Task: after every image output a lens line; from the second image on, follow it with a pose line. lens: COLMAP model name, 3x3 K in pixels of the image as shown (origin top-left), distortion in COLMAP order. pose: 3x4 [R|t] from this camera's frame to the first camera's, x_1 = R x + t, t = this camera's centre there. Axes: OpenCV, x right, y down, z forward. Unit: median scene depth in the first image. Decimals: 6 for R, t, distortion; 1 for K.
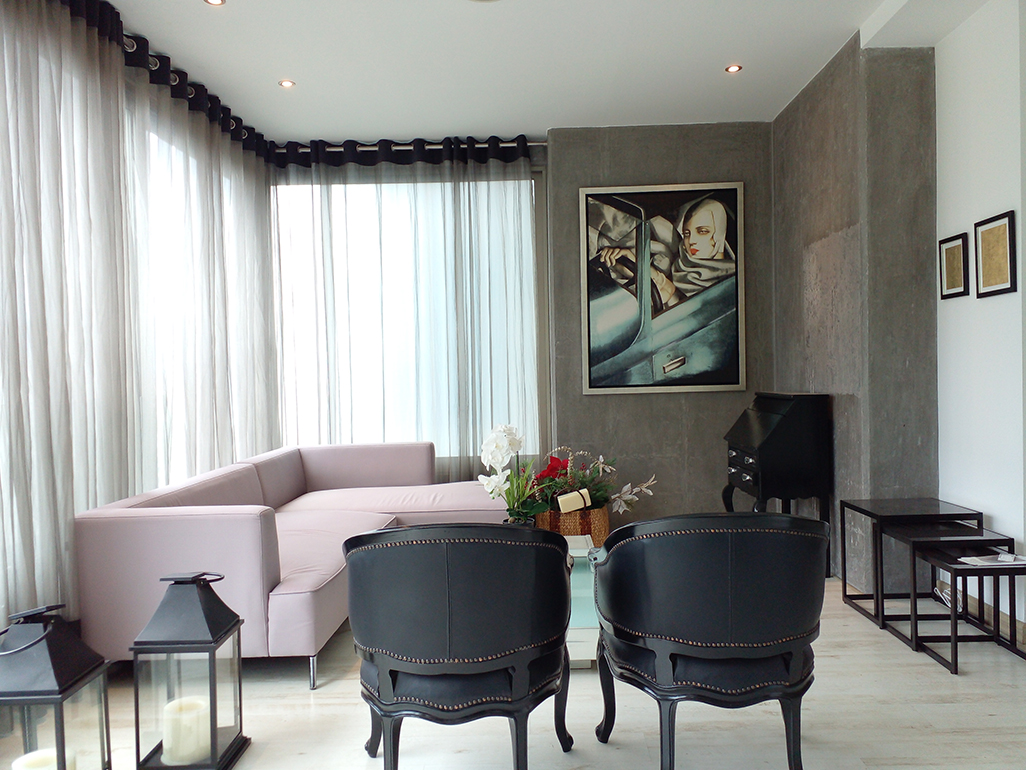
lens RADIAL K [[803.7, 0, 526.3], [0, 803.7, 395.8], [0, 0, 1]] dist [0.140599, -0.239352]
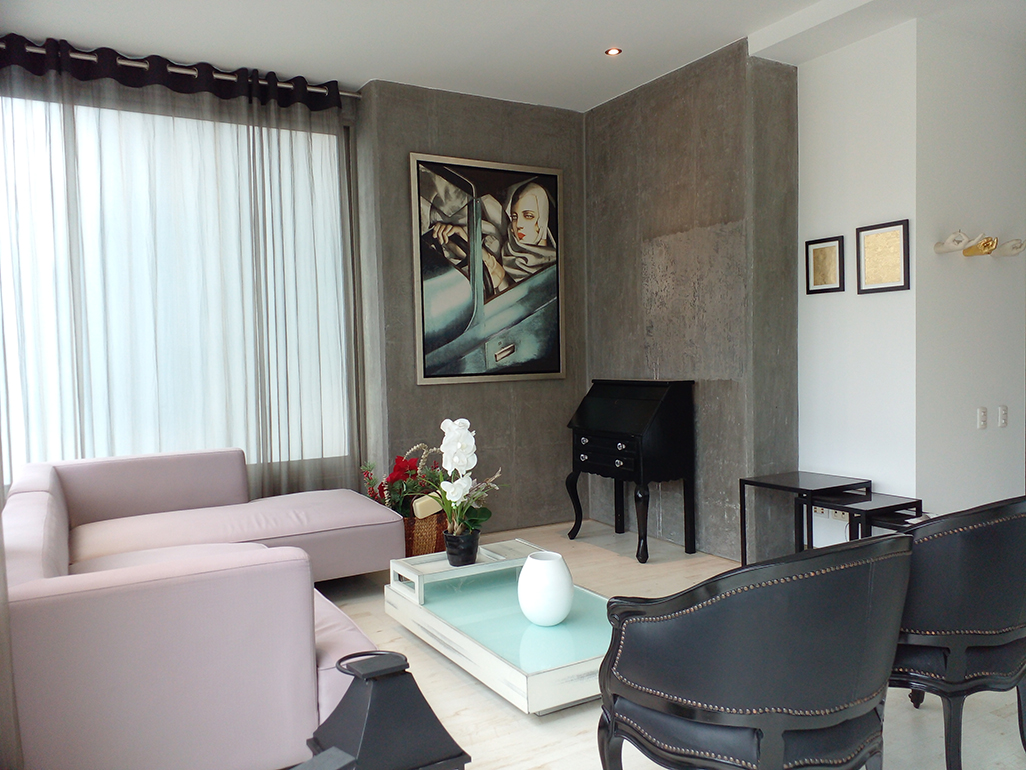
lens RADIAL K [[784.2, 0, 494.6], [0, 784.2, 413.5], [0, 0, 1]] dist [0.087015, -0.183074]
pose [[0.860616, -0.031640, 0.508271, -0.305333], [0.015867, 0.999250, 0.035336, 0.000627], [-0.509008, -0.022346, 0.860472, 0.200597]]
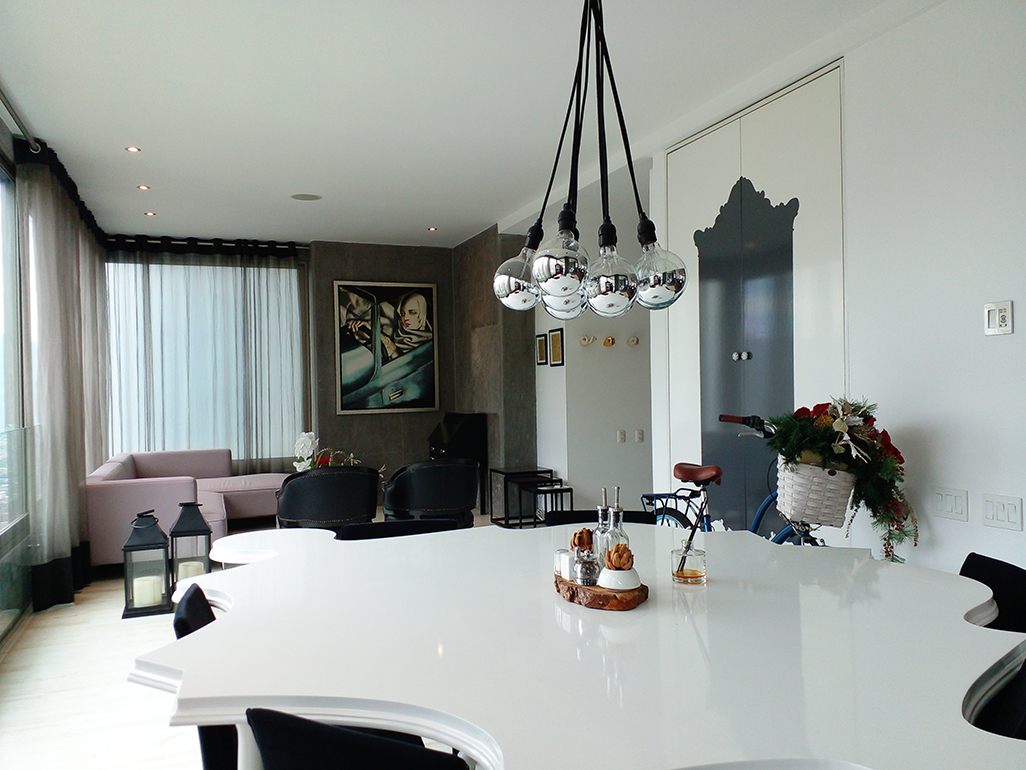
lens RADIAL K [[831.7, 0, 527.2], [0, 831.7, 394.0], [0, 0, 1]] dist [0.108140, -0.157364]
pose [[0.924647, 0.002516, 0.380818, -0.201965], [0.007094, 0.999691, -0.023828, -0.000018], [-0.380760, 0.024734, 0.924343, -0.610951]]
